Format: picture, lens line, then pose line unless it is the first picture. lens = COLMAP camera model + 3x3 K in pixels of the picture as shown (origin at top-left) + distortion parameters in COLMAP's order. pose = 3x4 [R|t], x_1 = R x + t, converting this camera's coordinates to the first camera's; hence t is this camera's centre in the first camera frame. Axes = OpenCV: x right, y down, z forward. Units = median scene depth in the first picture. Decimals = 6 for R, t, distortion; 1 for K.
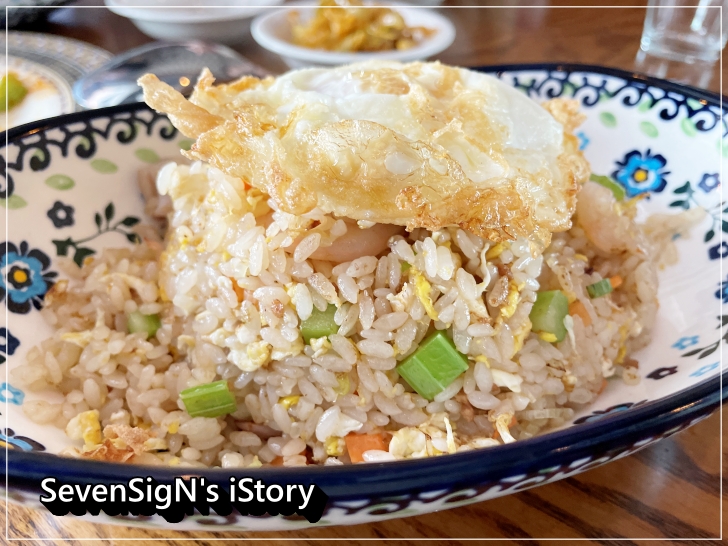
lens RADIAL K [[544.8, 0, 368.9], [0, 544.8, 294.9], [0, 0, 1]] dist [0.057439, -0.094944]
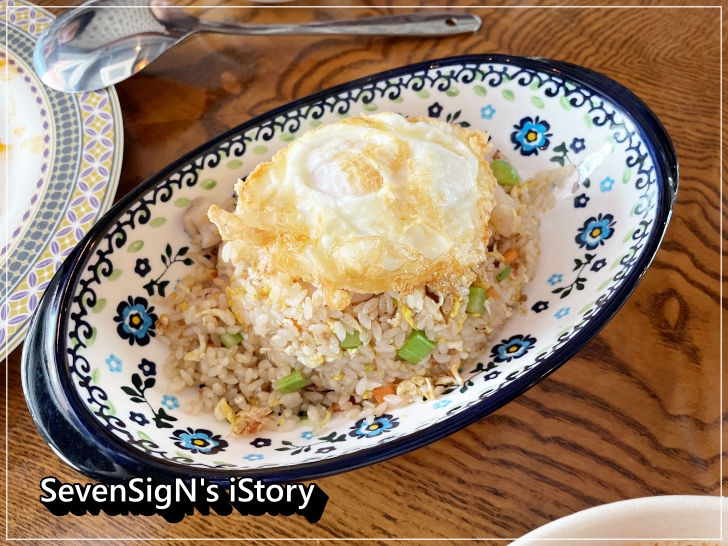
lens RADIAL K [[544.8, 0, 360.9], [0, 544.8, 273.3], [0, 0, 1]] dist [0.057439, -0.094944]
pose [[0.980899, -0.170359, 0.093884, -0.172460], [0.122385, 0.915664, 0.382859, -0.748652], [-0.151190, -0.364056, 0.919024, -0.494573]]
